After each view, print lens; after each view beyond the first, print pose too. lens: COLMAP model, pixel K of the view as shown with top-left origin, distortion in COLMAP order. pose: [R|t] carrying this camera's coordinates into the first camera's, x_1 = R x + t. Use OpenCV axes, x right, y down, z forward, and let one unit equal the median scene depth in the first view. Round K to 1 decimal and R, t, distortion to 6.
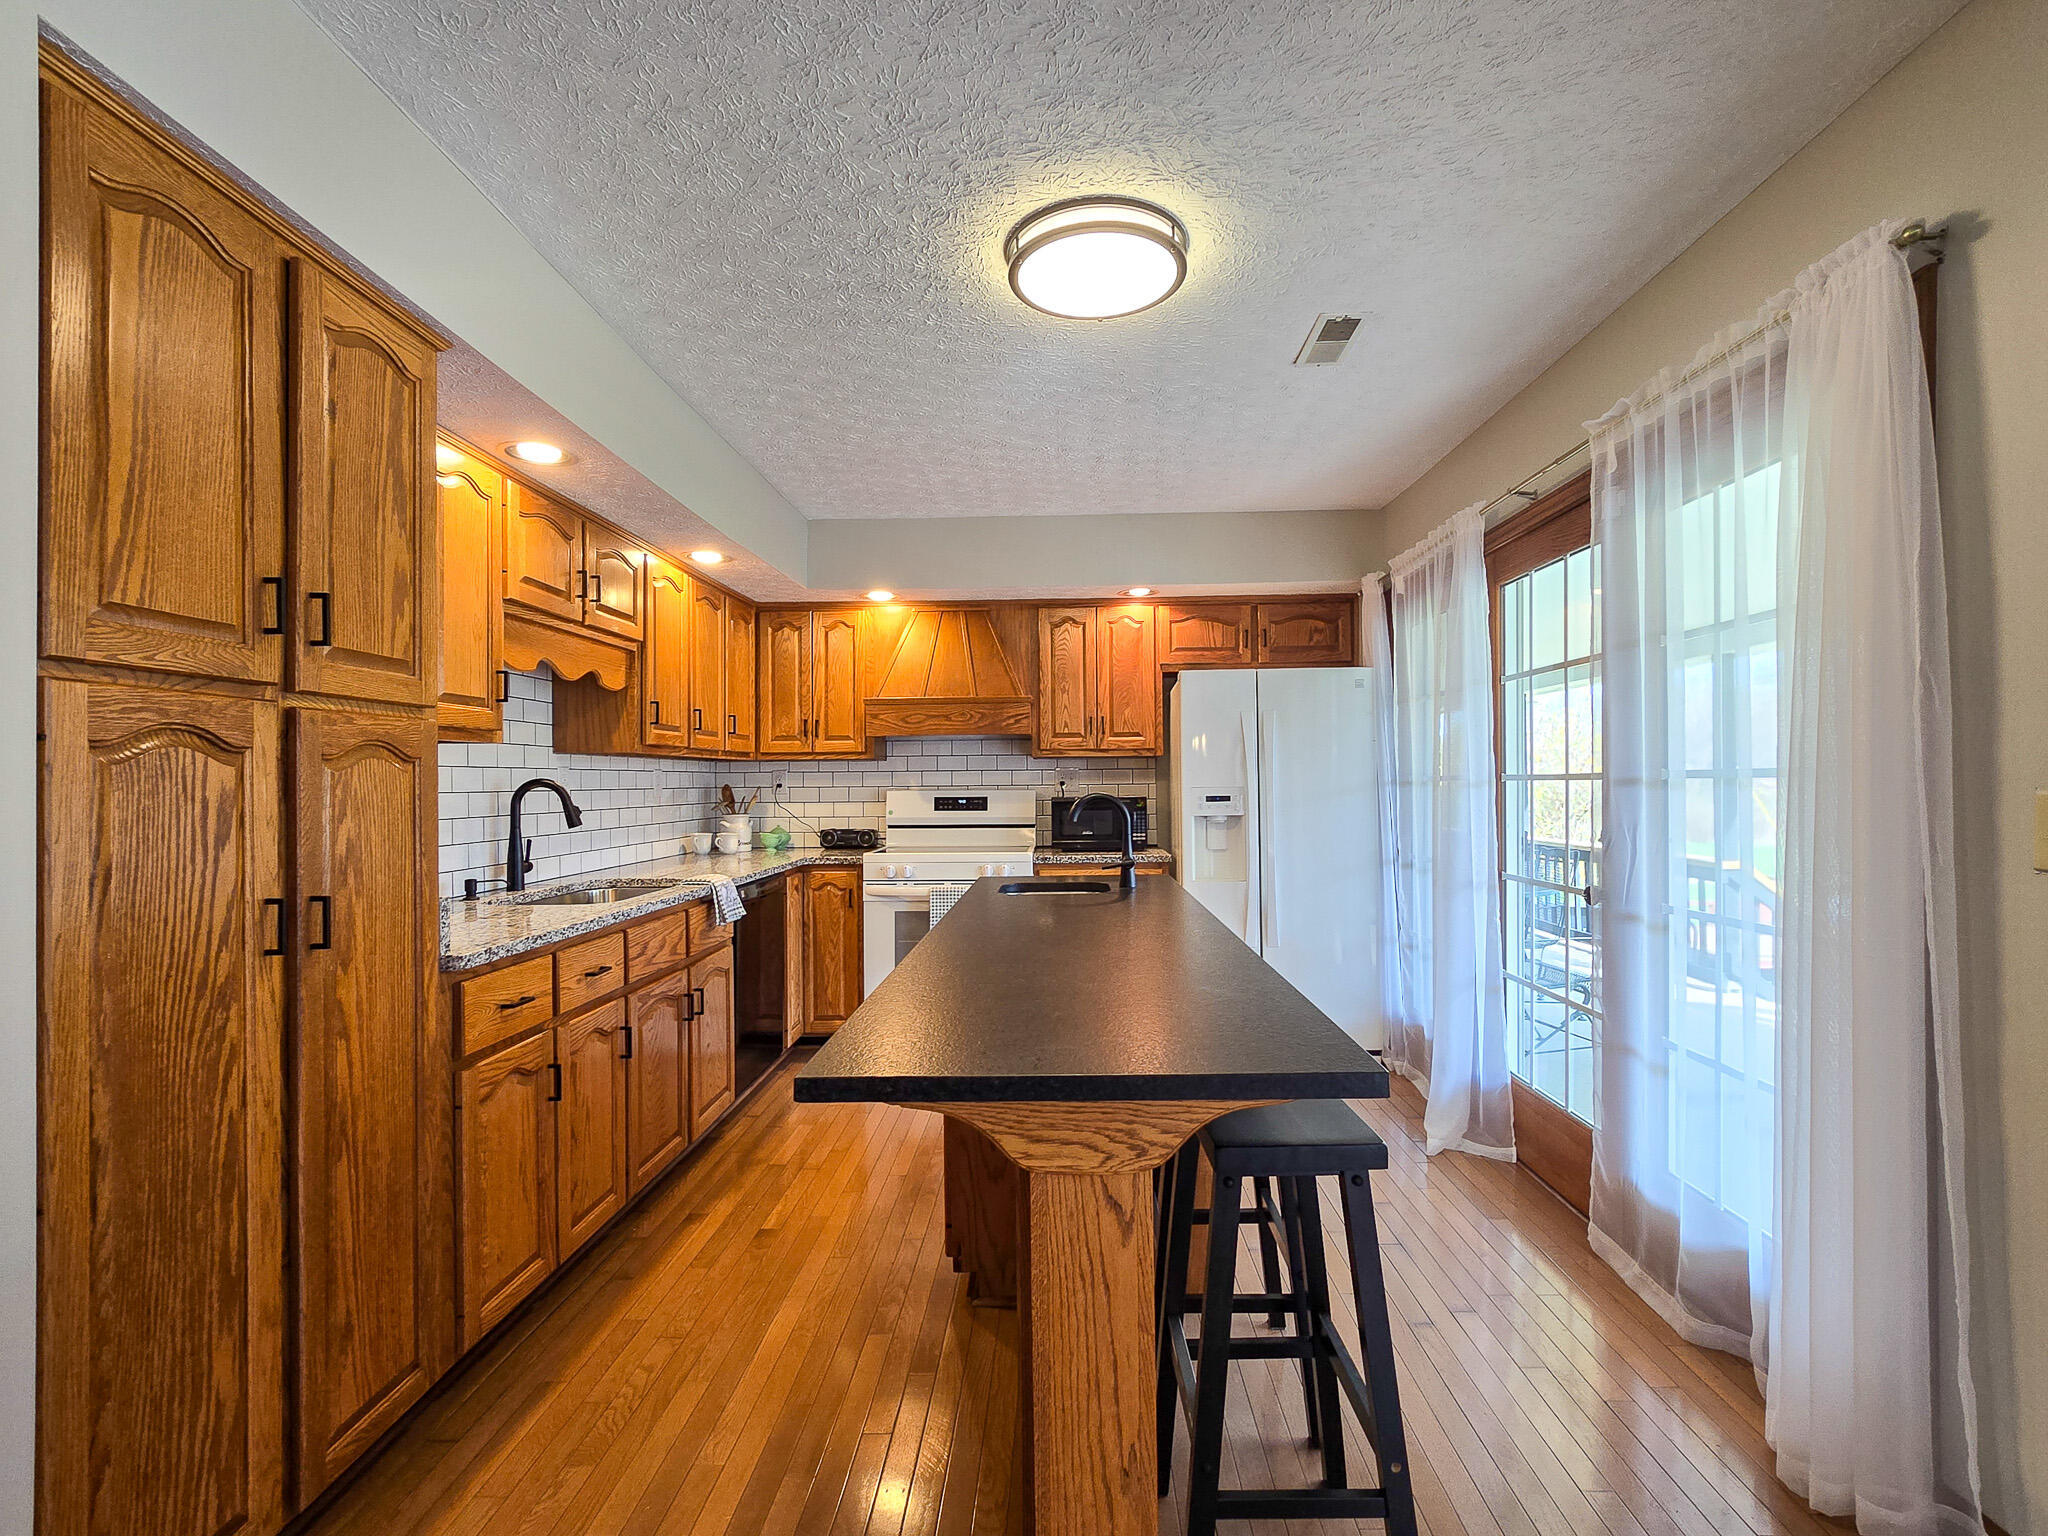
lens RADIAL K [[1017.1, 0, 1044.6], [0, 1017.1, 769.4], [0, 0, 1]] dist [-0.002463, 0.002843]
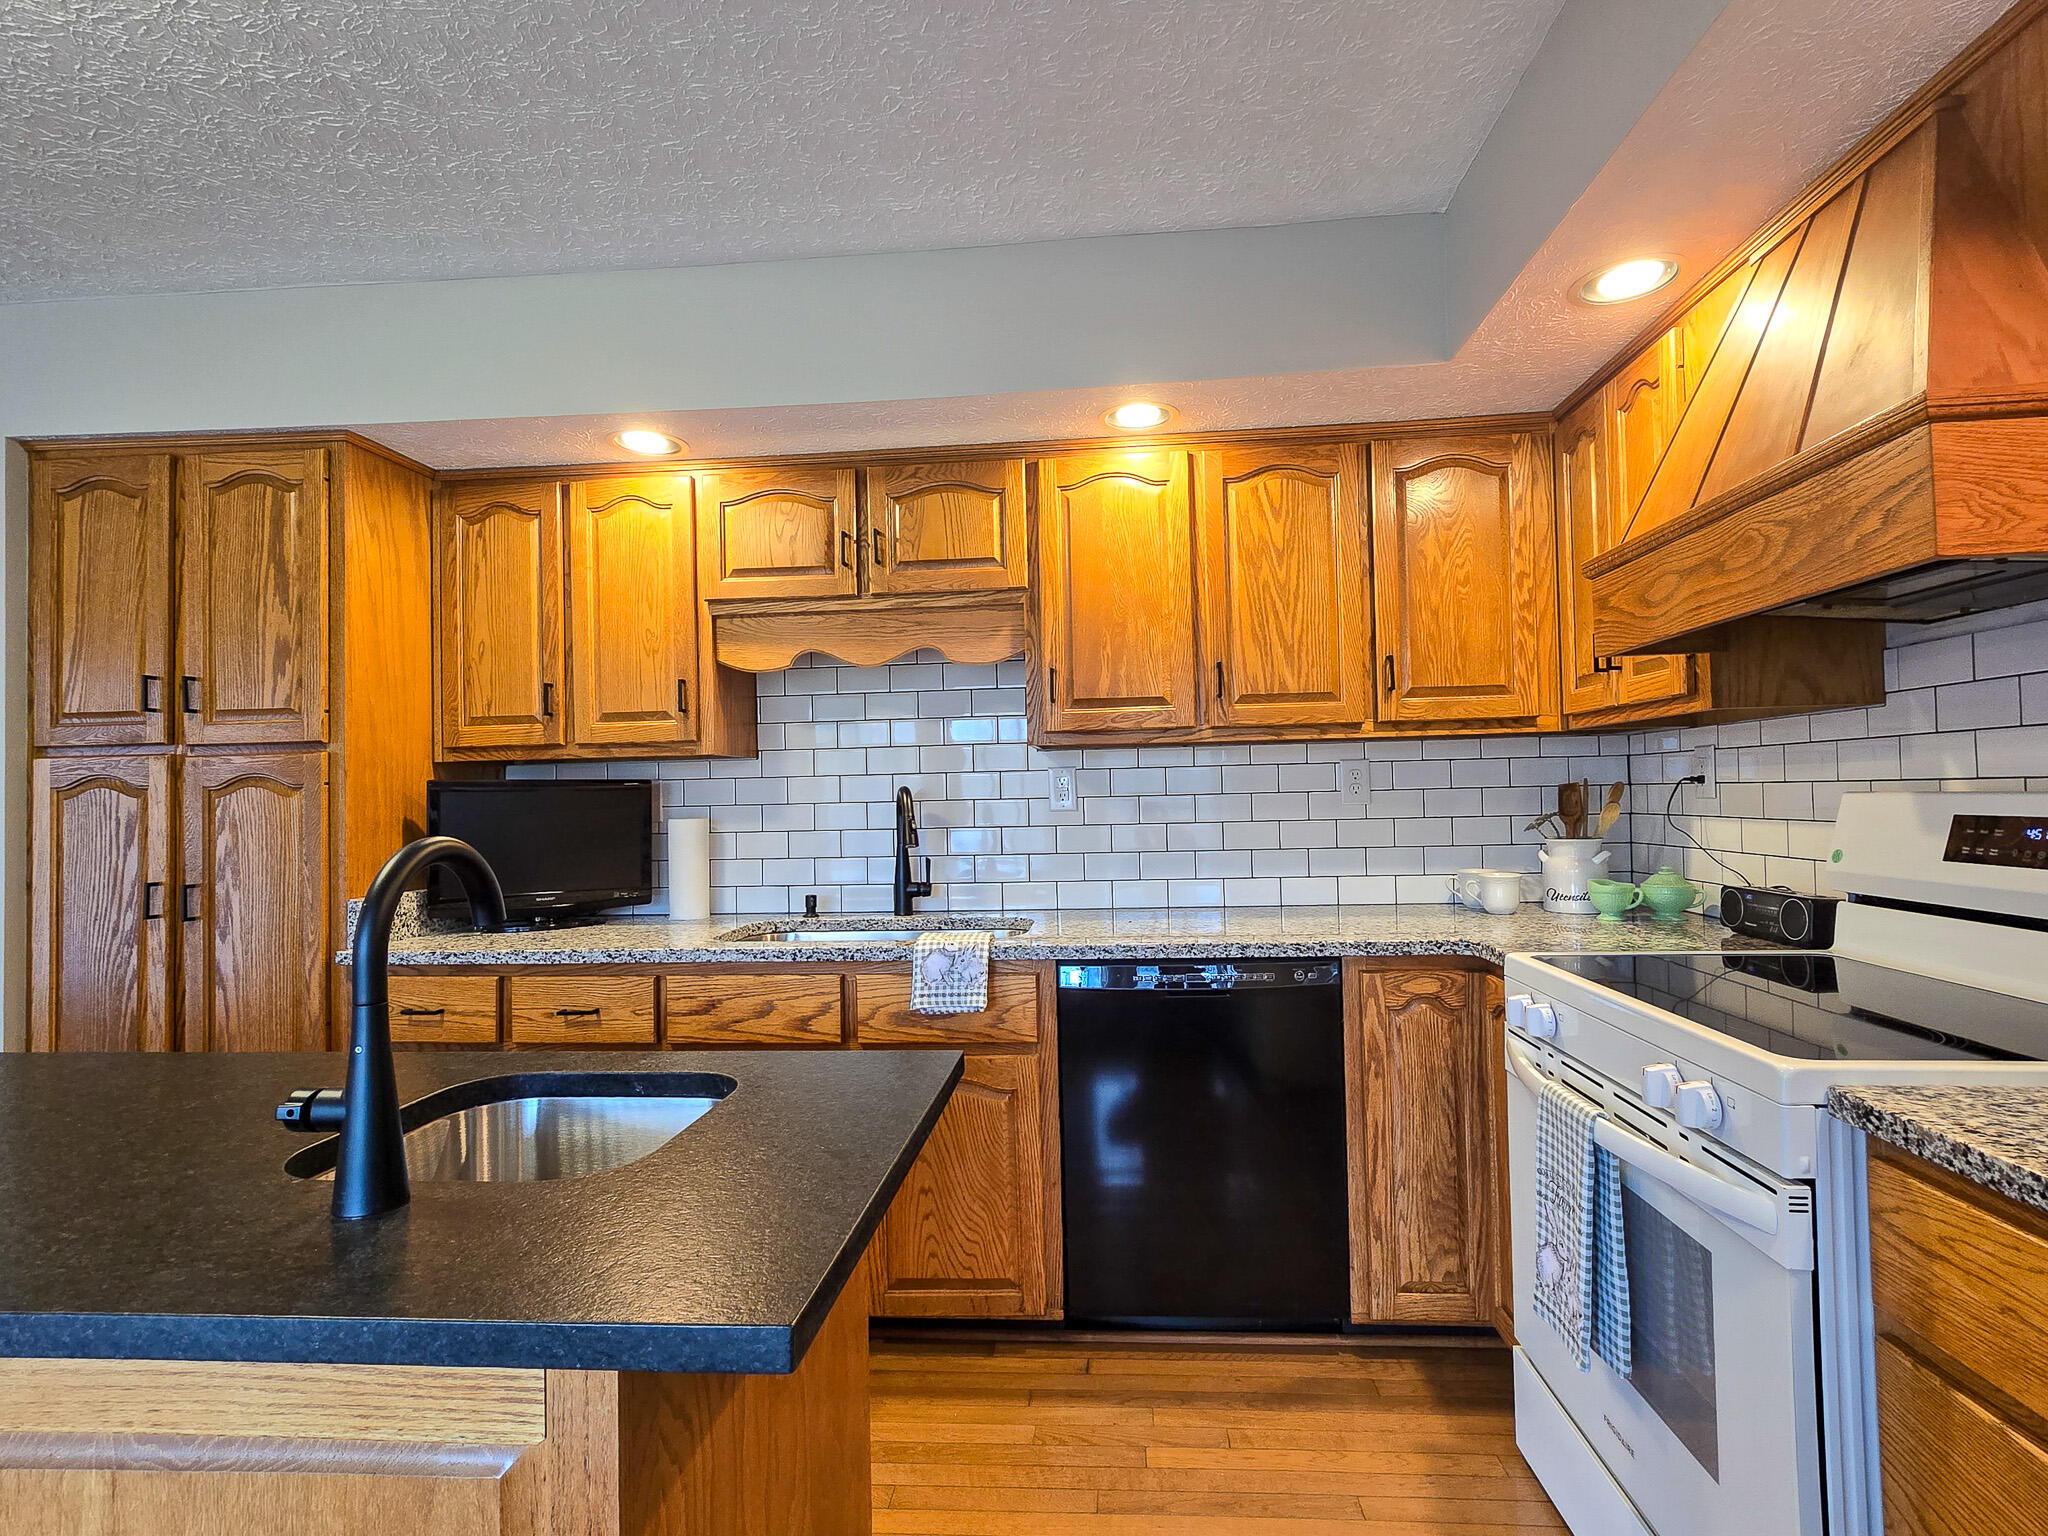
lens RADIAL K [[1017.1, 0, 1040.3], [0, 1017.1, 773.7], [0, 0, 1]] dist [-0.002463, 0.002843]
pose [[-0.064393, -0.012980, -0.997840, 0.575717], [0.034943, 0.999273, -0.015253, 0.026346], [0.997313, -0.035850, -0.063893, 2.010110]]
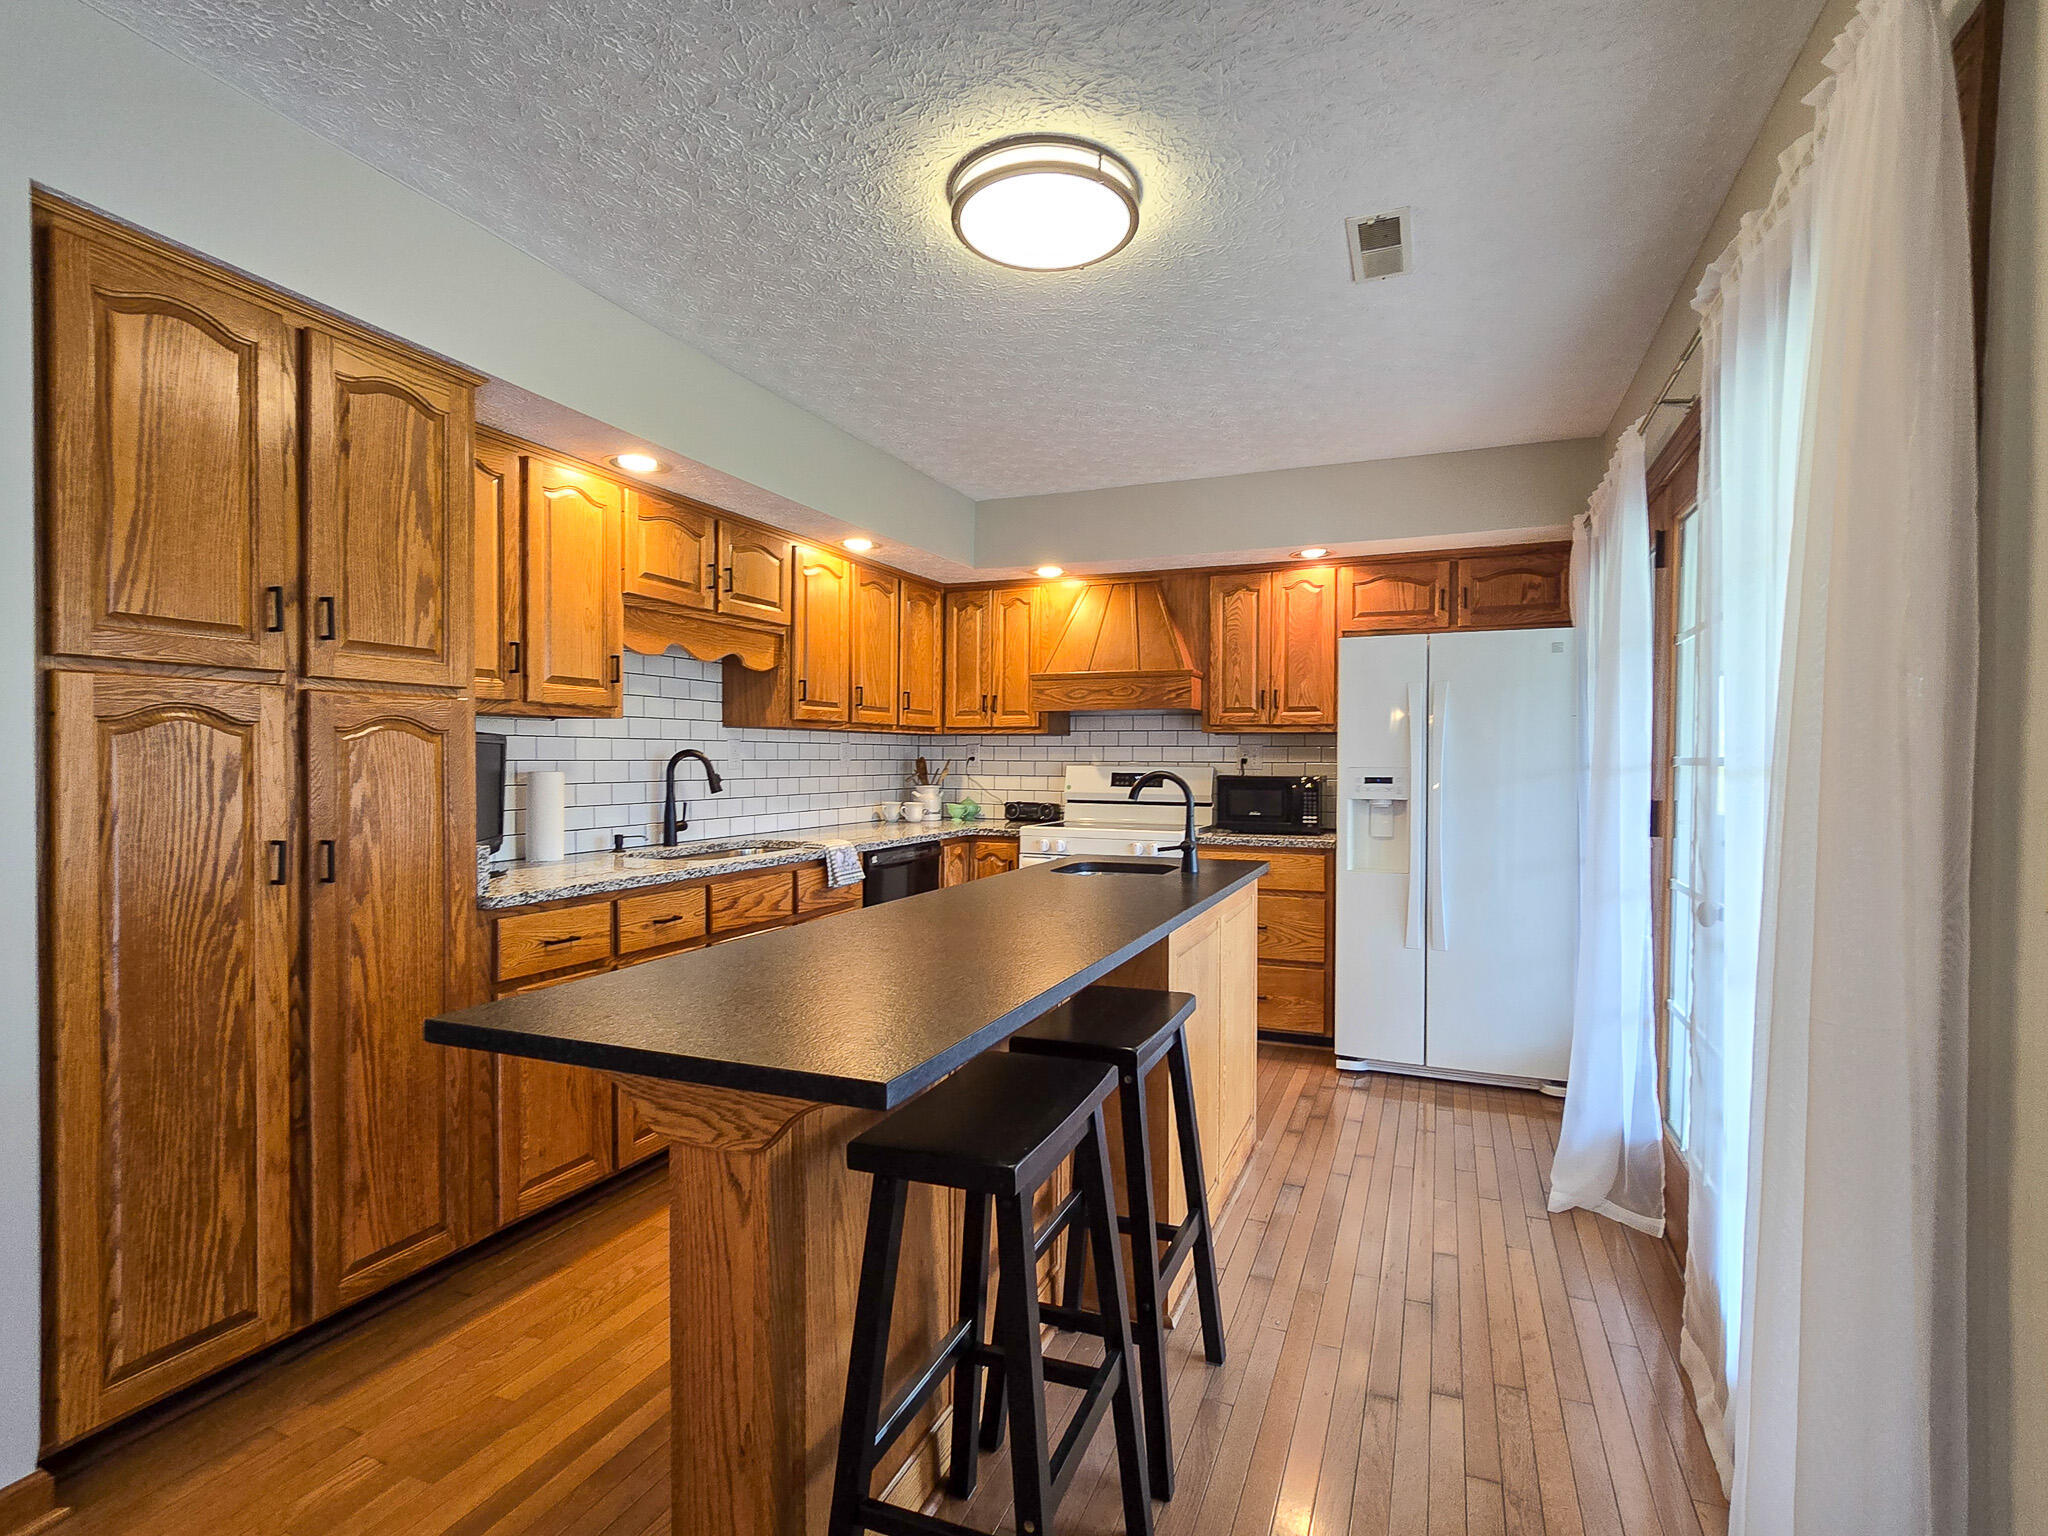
lens RADIAL K [[1017.1, 0, 1032.8], [0, 1017.1, 769.7], [0, 0, 1]] dist [-0.002463, 0.002843]
pose [[0.933048, 0.018721, -0.359265, 0.473292], [-0.009790, 0.999597, 0.026663, -0.003737], [0.359619, -0.021361, 0.932855, 0.127566]]
